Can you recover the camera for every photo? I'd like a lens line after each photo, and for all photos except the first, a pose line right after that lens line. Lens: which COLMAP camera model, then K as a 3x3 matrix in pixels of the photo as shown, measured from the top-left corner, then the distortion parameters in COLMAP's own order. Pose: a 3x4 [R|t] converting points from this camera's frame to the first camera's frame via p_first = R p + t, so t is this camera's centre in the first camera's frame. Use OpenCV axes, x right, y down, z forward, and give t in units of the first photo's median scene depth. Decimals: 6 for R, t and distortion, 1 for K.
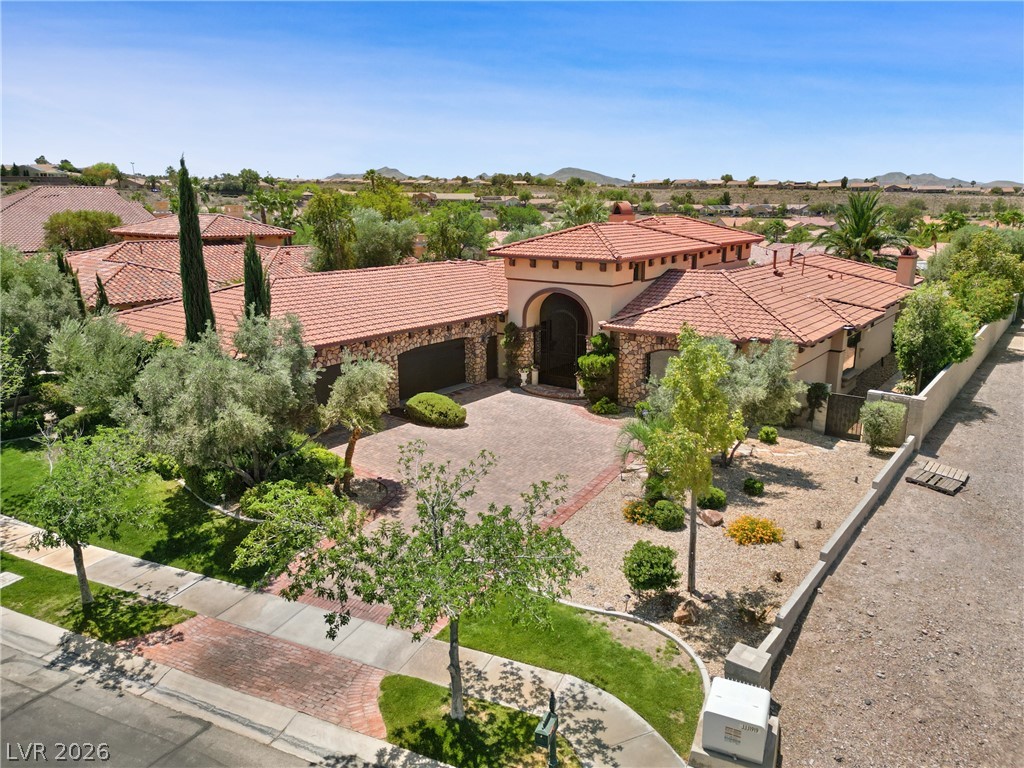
lens RADIAL K [[717.3, 0, 510.3], [0, 717.3, 384.9], [0, 0, 1]] dist [0.060834, -0.054104]
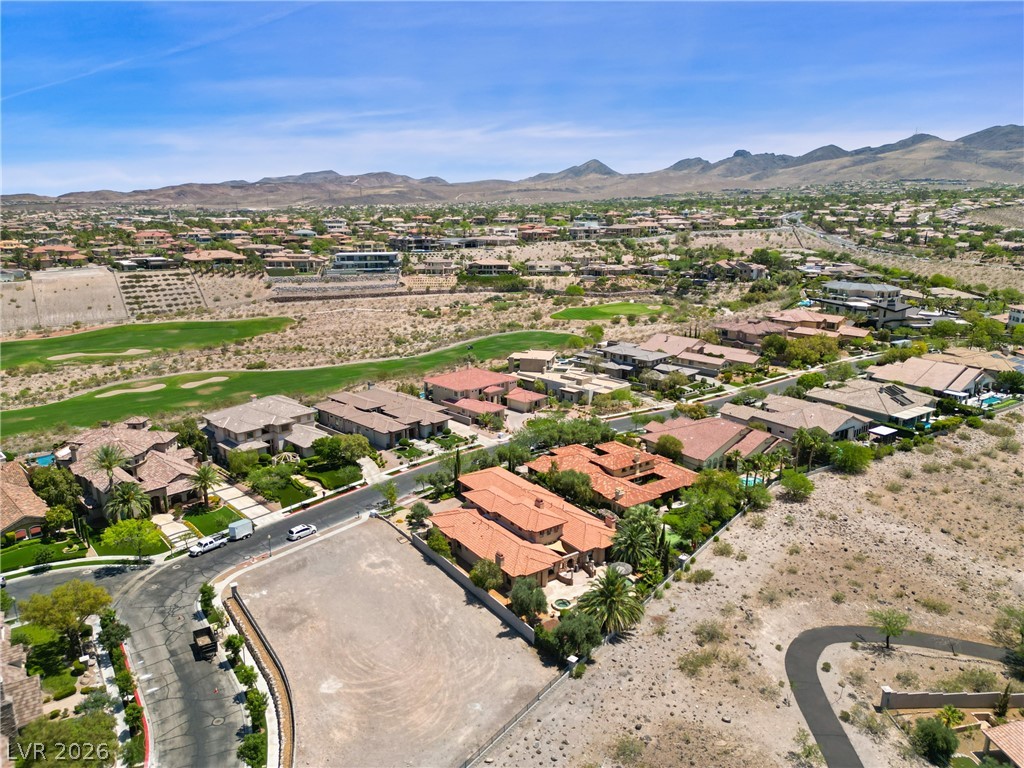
lens RADIAL K [[713.0, 0, 510.1], [0, 713.0, 385.1], [0, 0, 1]] dist [0.087808, -0.093041]
pose [[-0.291633, 0.244327, -0.924800, 5.373719], [-0.231314, 0.920118, 0.316034, -3.042320], [0.928140, 0.306085, -0.211821, 2.655236]]
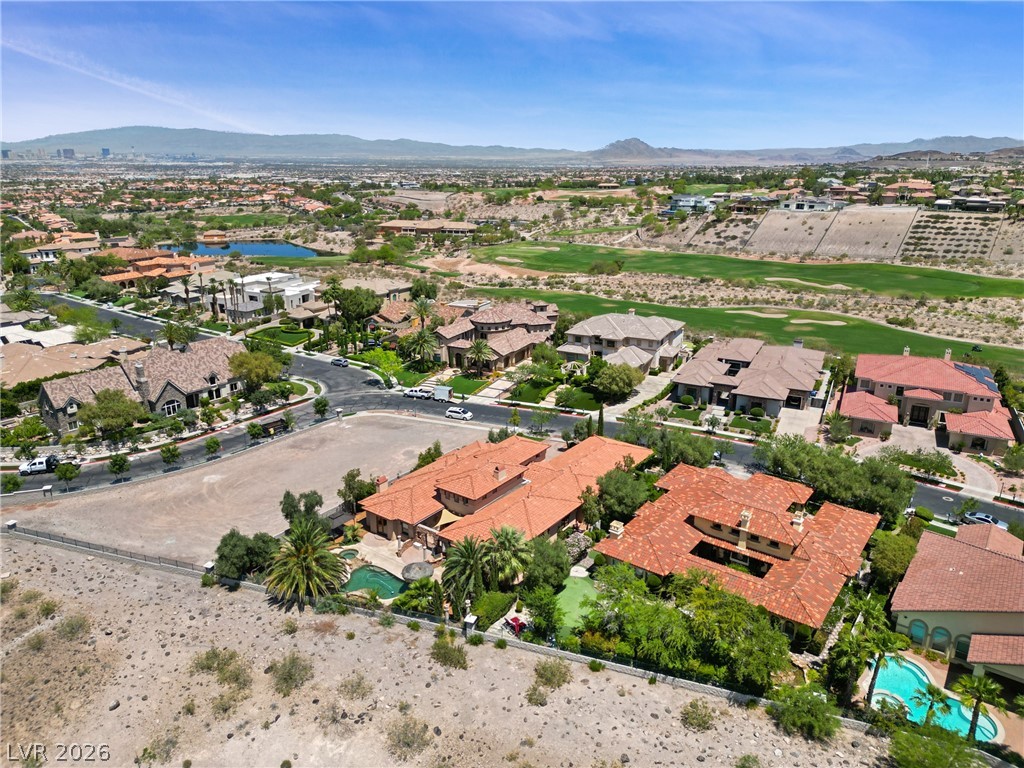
lens RADIAL K [[713.0, 0, 510.1], [0, 713.0, 385.1], [0, 0, 1]] dist [0.087808, -0.093041]
pose [[-0.999800, 0.010673, -0.016894, 0.312393], [0.000091, 0.847855, 0.530229, -3.165429], [0.019983, 0.530122, -0.847686, 5.323909]]
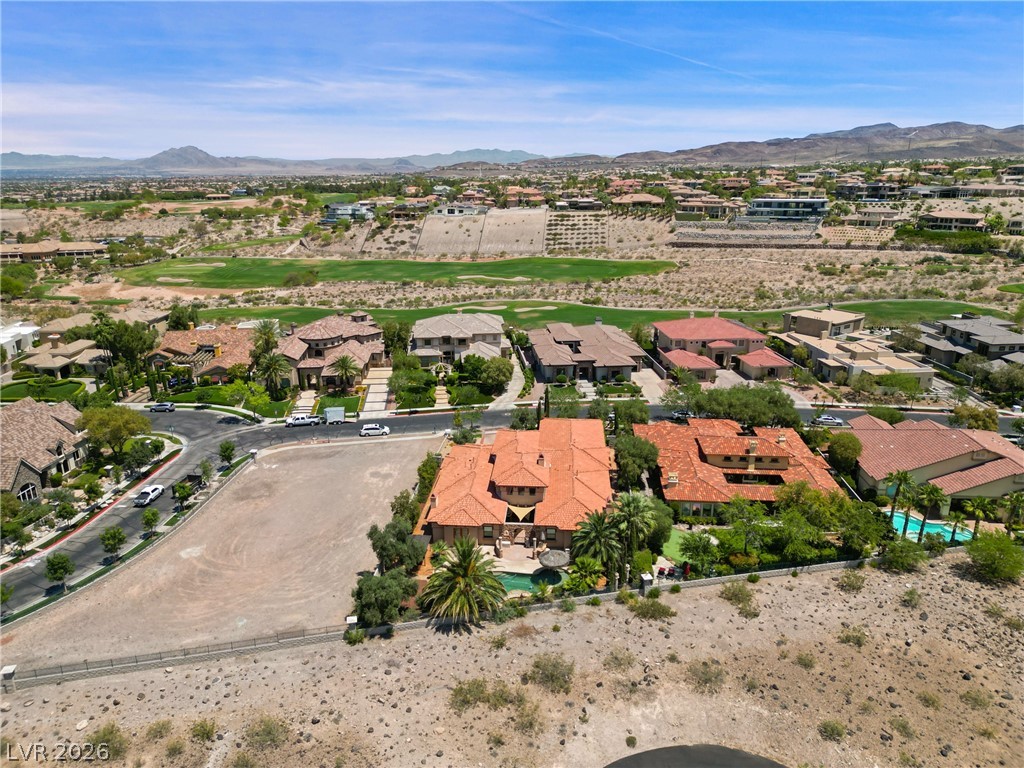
lens RADIAL K [[713.0, 0, 510.1], [0, 713.0, 385.1], [0, 0, 1]] dist [0.087808, -0.093041]
pose [[-0.837548, 0.172277, -0.518492, 2.765168], [-0.123023, 0.865152, 0.486187, -3.054035], [0.532333, 0.470991, -0.703412, 4.844458]]
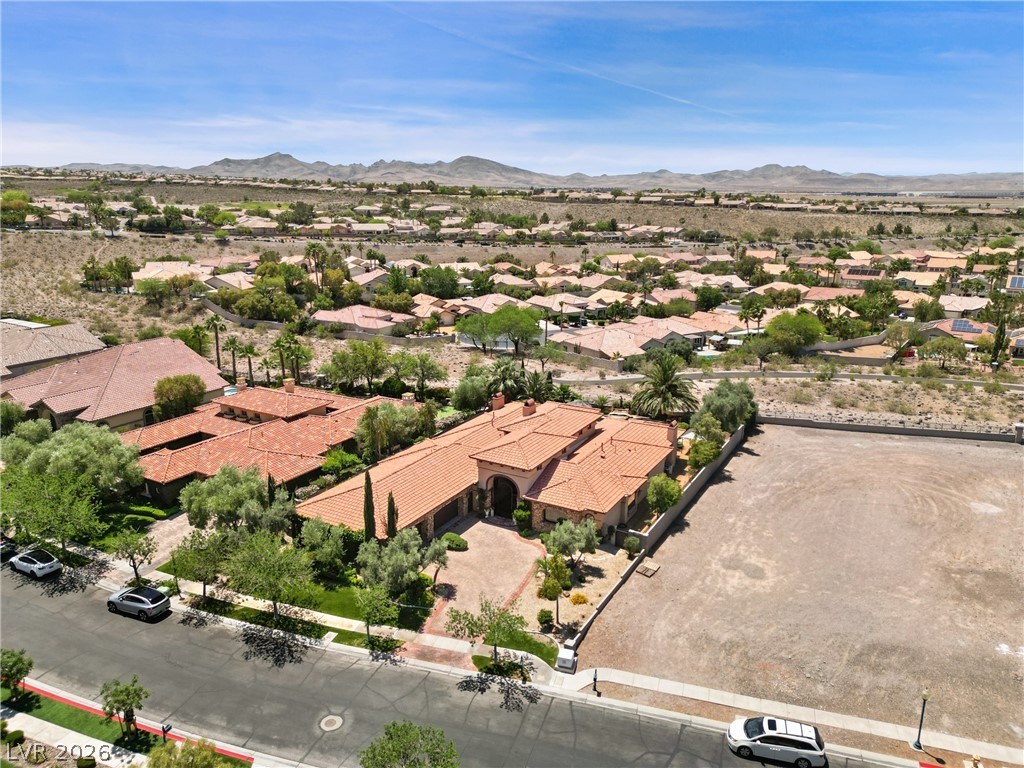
lens RADIAL K [[713.0, 0, 510.1], [0, 713.0, 385.1], [0, 0, 1]] dist [0.087808, -0.093041]
pose [[0.990958, -0.031490, 0.130422, -0.264359], [0.028922, 0.999350, 0.021542, -0.648135], [-0.131016, -0.017576, 0.991225, -1.631413]]
